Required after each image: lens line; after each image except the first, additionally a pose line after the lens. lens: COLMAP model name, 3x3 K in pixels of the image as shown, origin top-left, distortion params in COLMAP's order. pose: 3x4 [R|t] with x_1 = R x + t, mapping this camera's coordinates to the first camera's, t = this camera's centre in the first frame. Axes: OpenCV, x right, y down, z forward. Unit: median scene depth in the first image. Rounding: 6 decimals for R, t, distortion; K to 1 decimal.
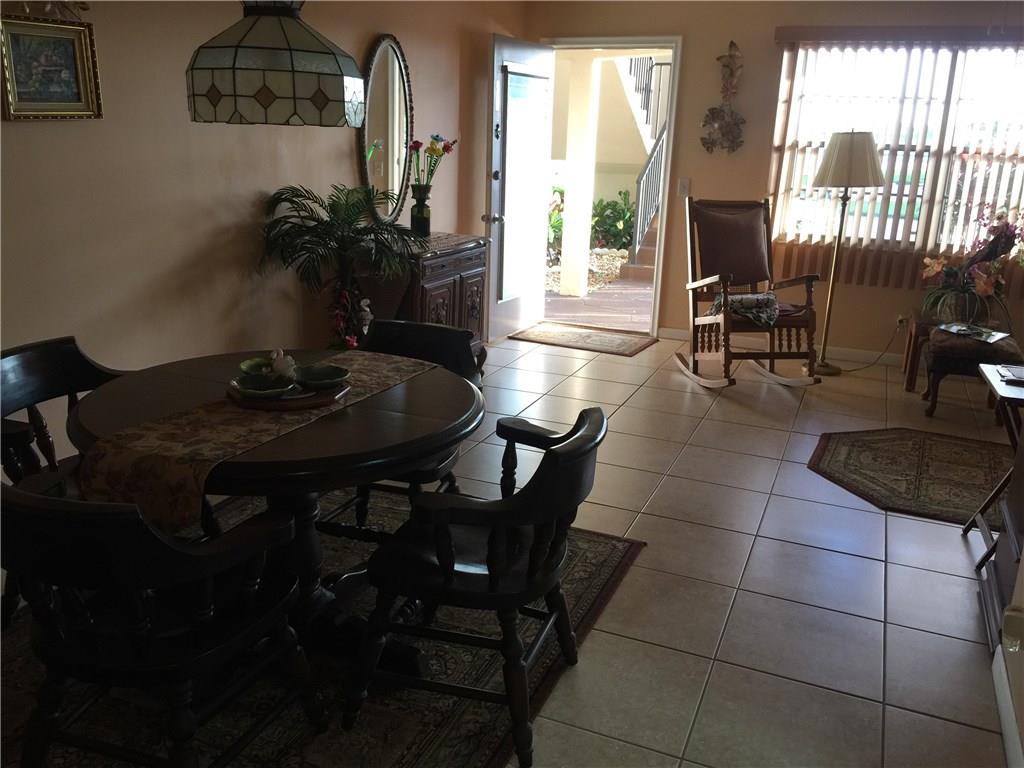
lens RADIAL K [[879.1, 0, 512.0], [0, 879.1, 384.0], [0, 0, 1]] dist [0.056414, -0.093126]
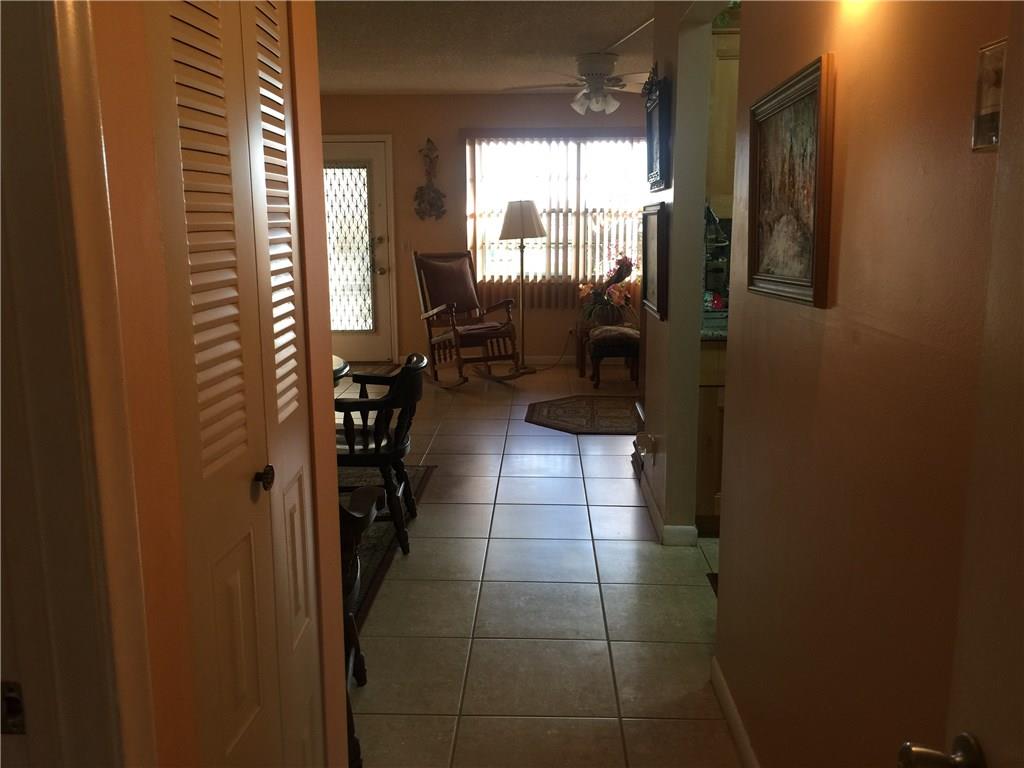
lens RADIAL K [[879.1, 0, 512.0], [0, 879.1, 384.0], [0, 0, 1]] dist [0.056414, -0.093126]
pose [[0.936841, -0.107220, 0.332916, -0.129448], [0.133897, 0.989286, -0.058181, 0.086309], [-0.323111, 0.099083, 0.941160, -0.294870]]
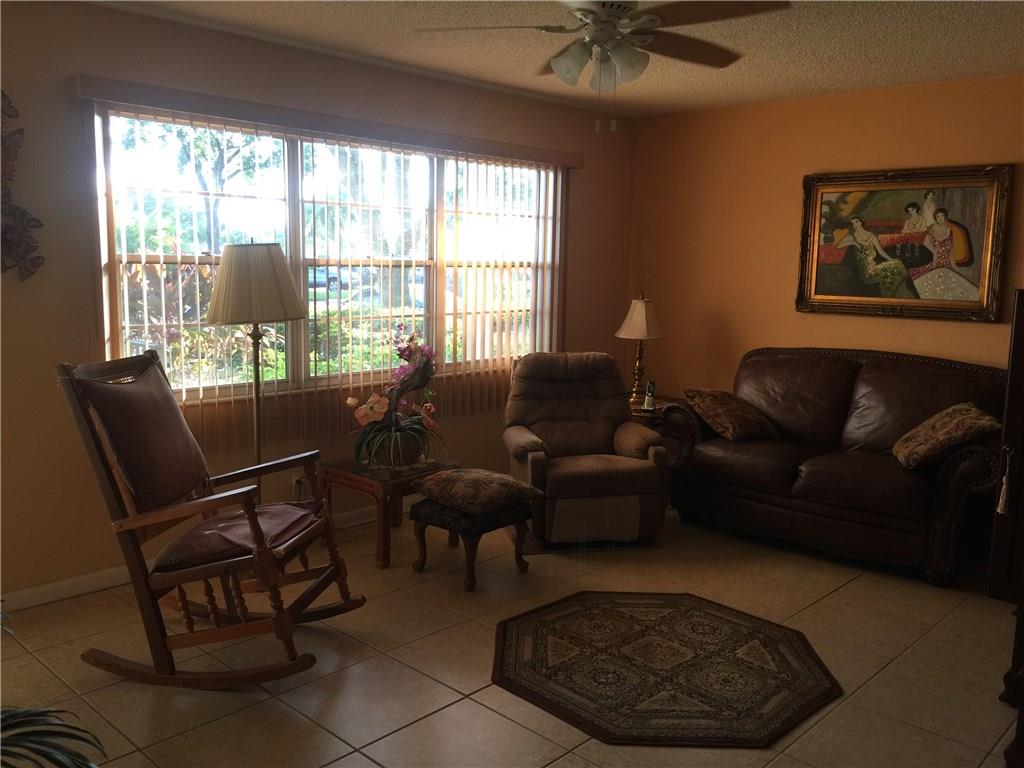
lens RADIAL K [[879.1, 0, 512.0], [0, 879.1, 384.0], [0, 0, 1]] dist [0.056414, -0.093126]
pose [[0.349460, -0.167854, 0.921793, -0.195912], [0.253293, 0.964114, 0.079535, -0.181155], [-0.902064, 0.205689, 0.379436, 0.580334]]
